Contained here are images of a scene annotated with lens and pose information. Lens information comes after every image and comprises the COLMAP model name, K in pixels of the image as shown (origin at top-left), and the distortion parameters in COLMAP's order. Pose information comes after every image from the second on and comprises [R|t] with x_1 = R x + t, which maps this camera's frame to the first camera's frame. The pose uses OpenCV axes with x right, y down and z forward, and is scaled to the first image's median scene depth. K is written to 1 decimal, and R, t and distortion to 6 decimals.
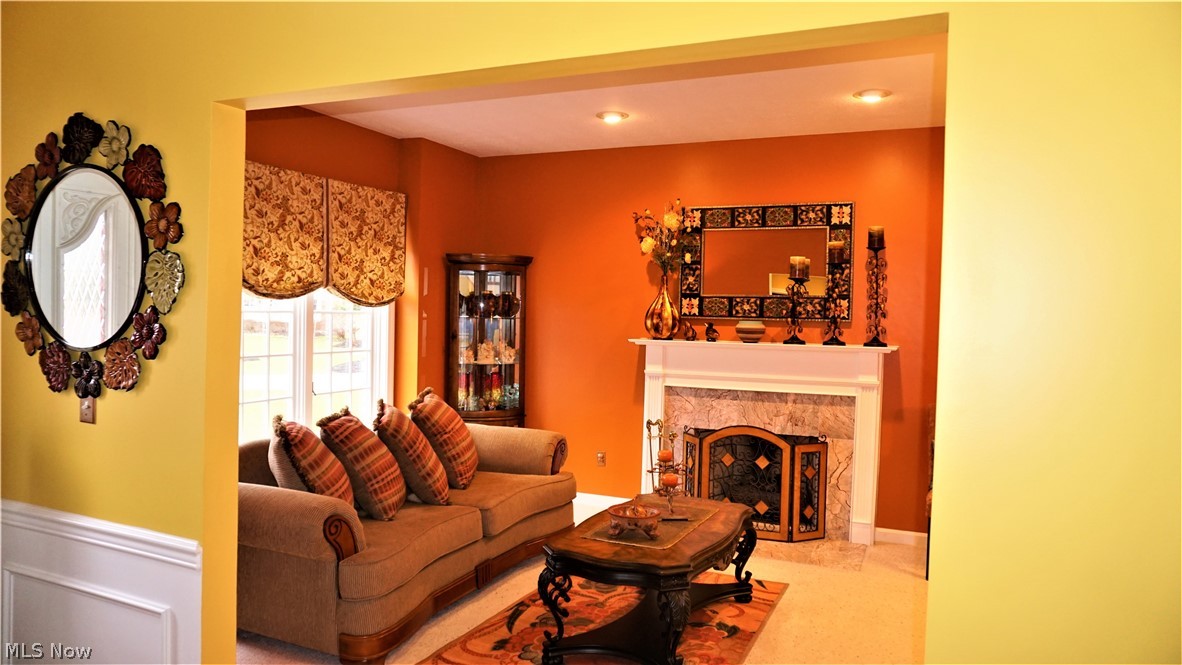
lens RADIAL K [[787.1, 0, 597.6], [0, 787.1, 334.1], [0, 0, 1]] dist [-0.057918, 0.035866]
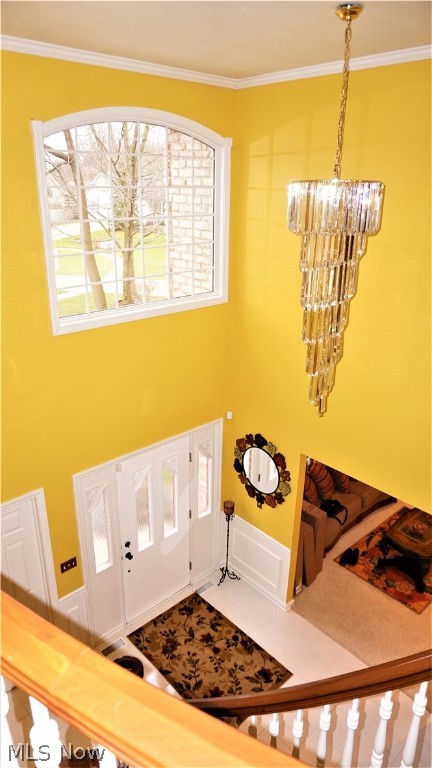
lens RADIAL K [[511.4, 0, 216.0], [0, 511.4, 384.0], [0, 0, 1]] dist [-0.057918, 0.035866]
pose [[0.913331, 0.139369, -0.382627, 0.014553], [-0.003600, 0.942337, 0.334646, -1.301014], [0.407203, -0.304265, 0.861167, -1.053826]]
